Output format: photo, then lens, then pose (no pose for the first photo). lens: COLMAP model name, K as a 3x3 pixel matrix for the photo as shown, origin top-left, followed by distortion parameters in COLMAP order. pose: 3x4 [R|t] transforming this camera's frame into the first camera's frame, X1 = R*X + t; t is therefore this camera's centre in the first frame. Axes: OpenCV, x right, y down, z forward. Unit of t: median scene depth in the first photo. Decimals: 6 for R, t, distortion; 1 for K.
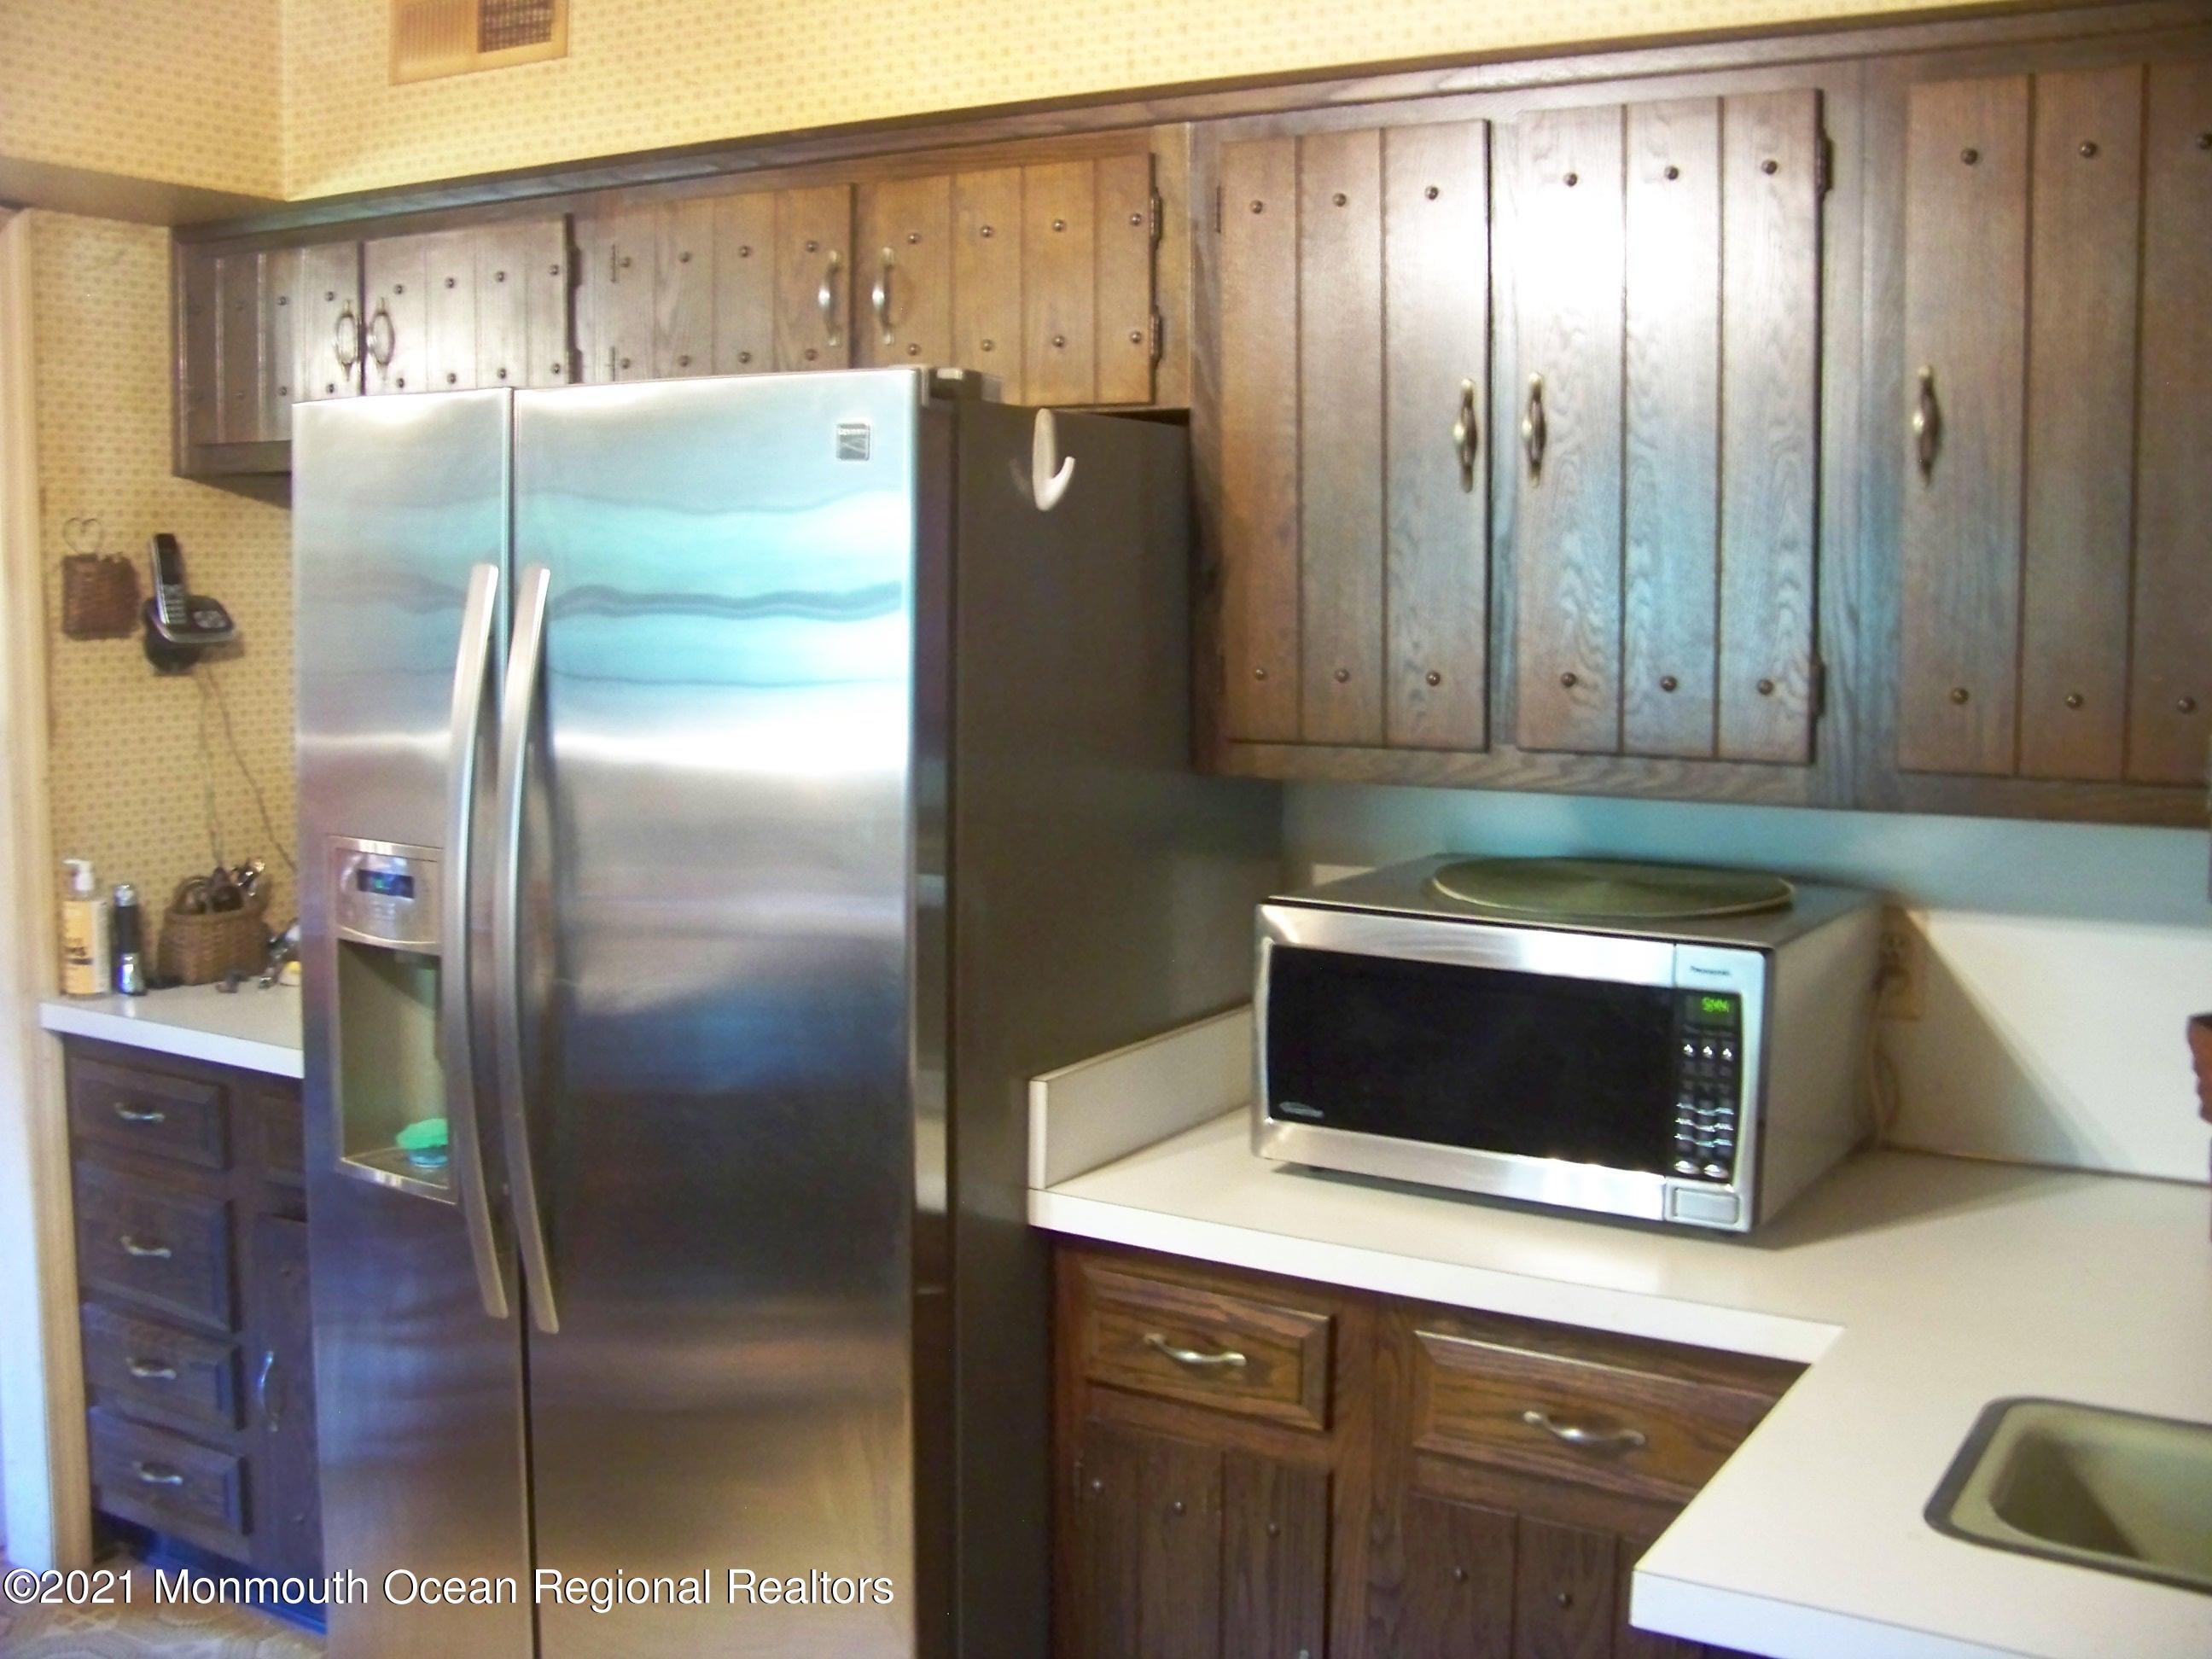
lens RADIAL K [[2342.8, 0, 1105.0], [0, 2342.8, 755.3], [0, 0, 1]] dist [-0.255386, 0.268789]
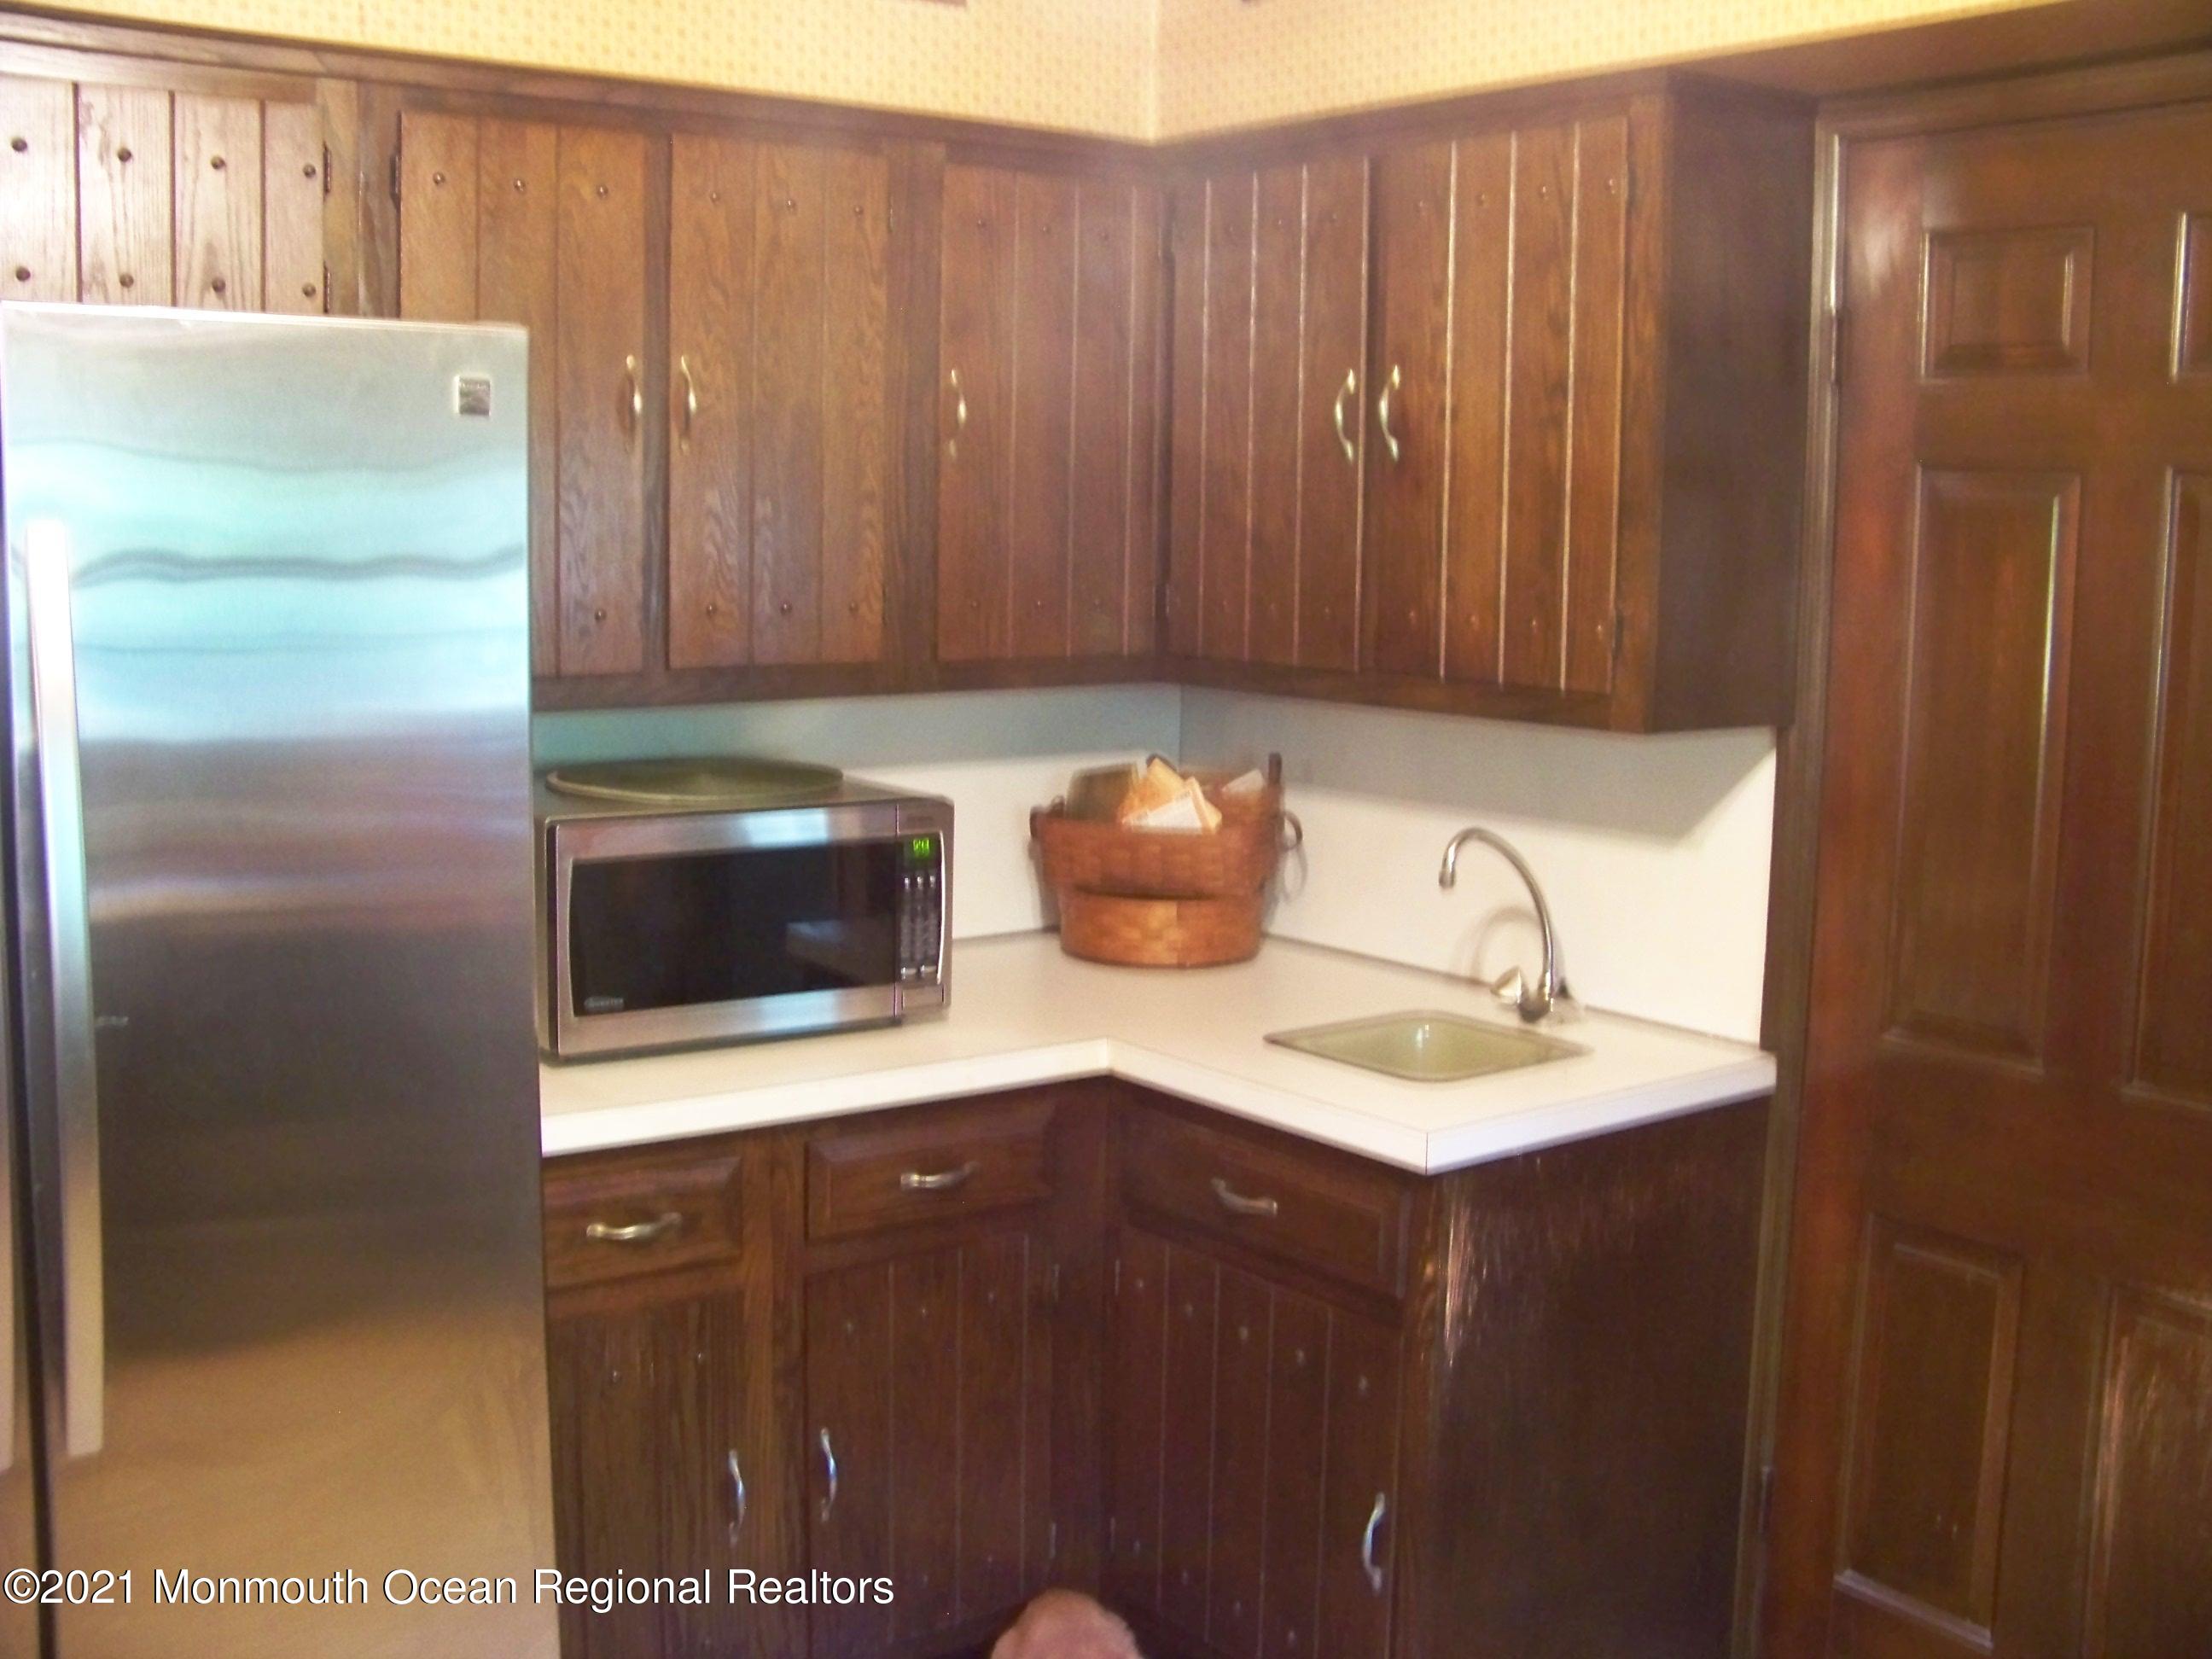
lens RADIAL K [[2318.2, 0, 1101.7], [0, 2318.2, 798.4], [0, 0, 1]] dist [-0.235216, 0.278020]
pose [[0.363725, -0.115307, 0.924342, -0.862965], [0.066176, 0.993000, 0.097832, -0.039587], [-0.929153, 0.025585, 0.368810, 0.375182]]
